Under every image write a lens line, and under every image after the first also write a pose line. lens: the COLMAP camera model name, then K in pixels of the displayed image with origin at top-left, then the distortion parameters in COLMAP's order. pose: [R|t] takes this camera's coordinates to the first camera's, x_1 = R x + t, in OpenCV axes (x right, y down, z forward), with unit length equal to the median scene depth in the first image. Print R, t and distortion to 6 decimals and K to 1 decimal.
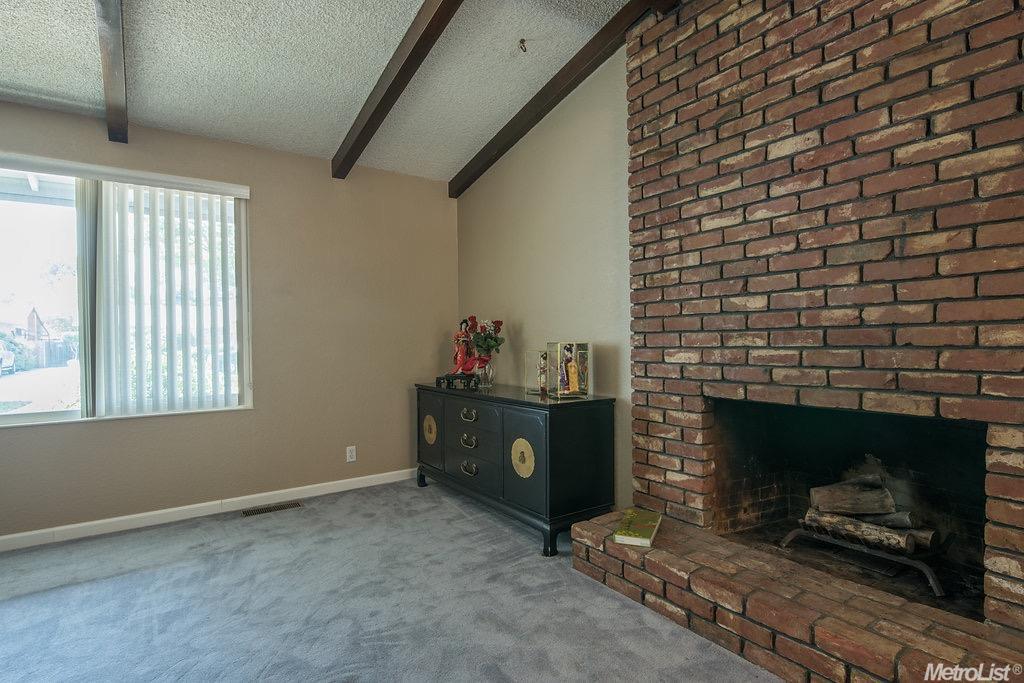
lens RADIAL K [[508.4, 0, 512.0], [0, 508.4, 341.5], [0, 0, 1]] dist [0.004586, -0.008483]
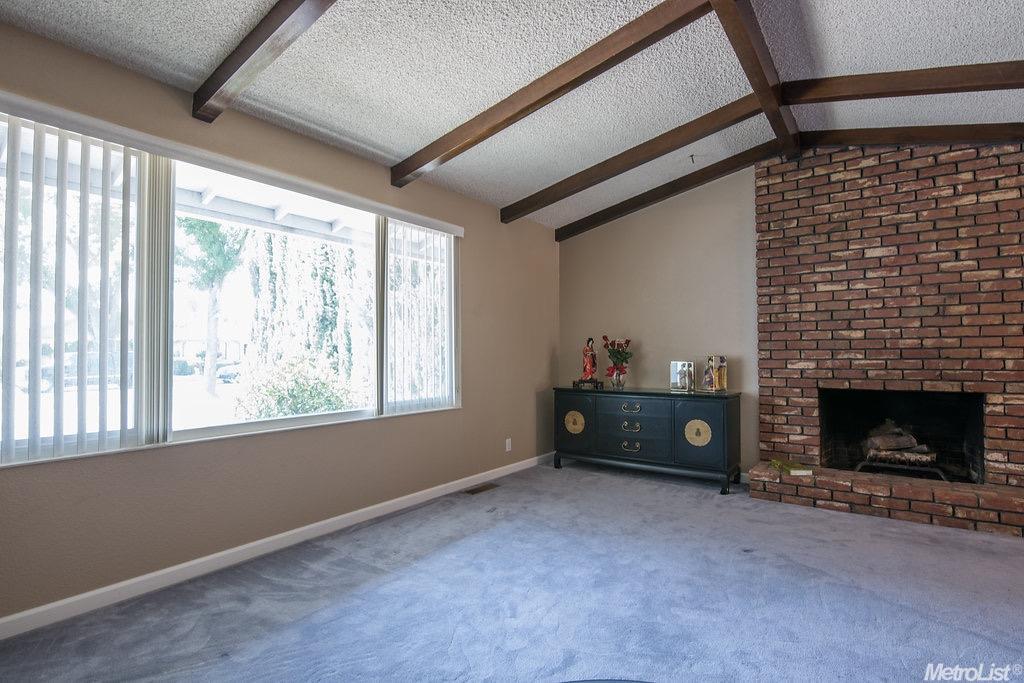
lens RADIAL K [[508.4, 0, 512.0], [0, 508.4, 341.5], [0, 0, 1]] dist [0.004586, -0.008483]
pose [[0.946186, 0.018112, 0.323116, -1.243152], [-0.007787, 0.999418, -0.033221, 0.018515], [-0.323530, 0.028917, 0.945776, -0.307575]]
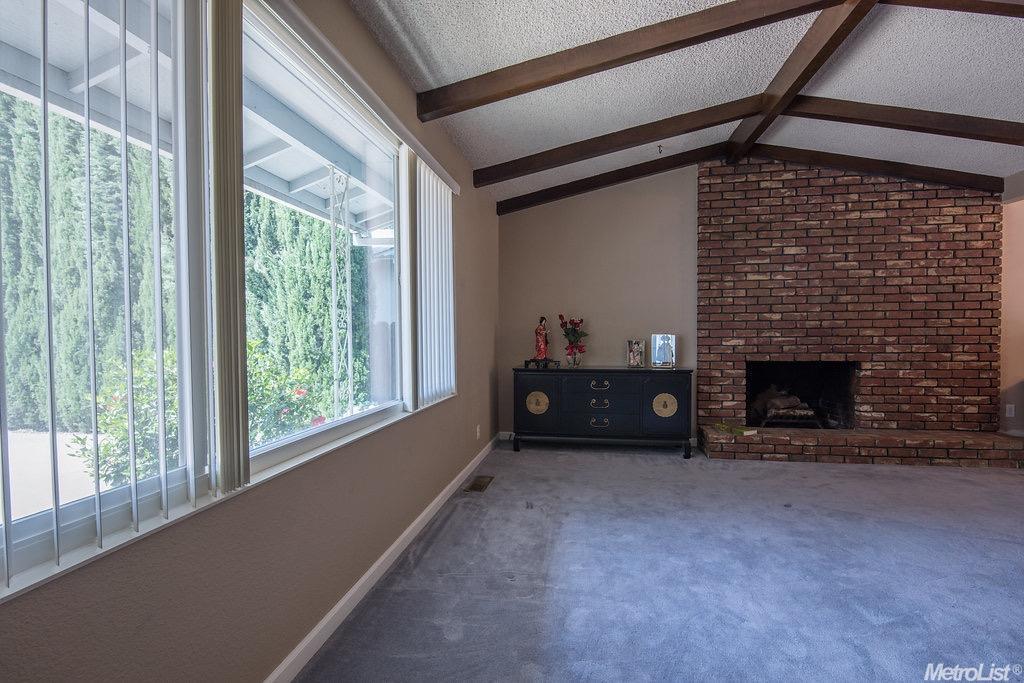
lens RADIAL K [[482.8, 0, 510.9], [0, 482.8, 343.5], [0, 0, 1]] dist [0.000840, -0.008192]
pose [[0.703049, -0.004120, 0.711129, -1.798557], [-0.001629, 0.999971, 0.007403, 0.026888], [-0.711139, -0.006363, 0.703023, 0.337295]]
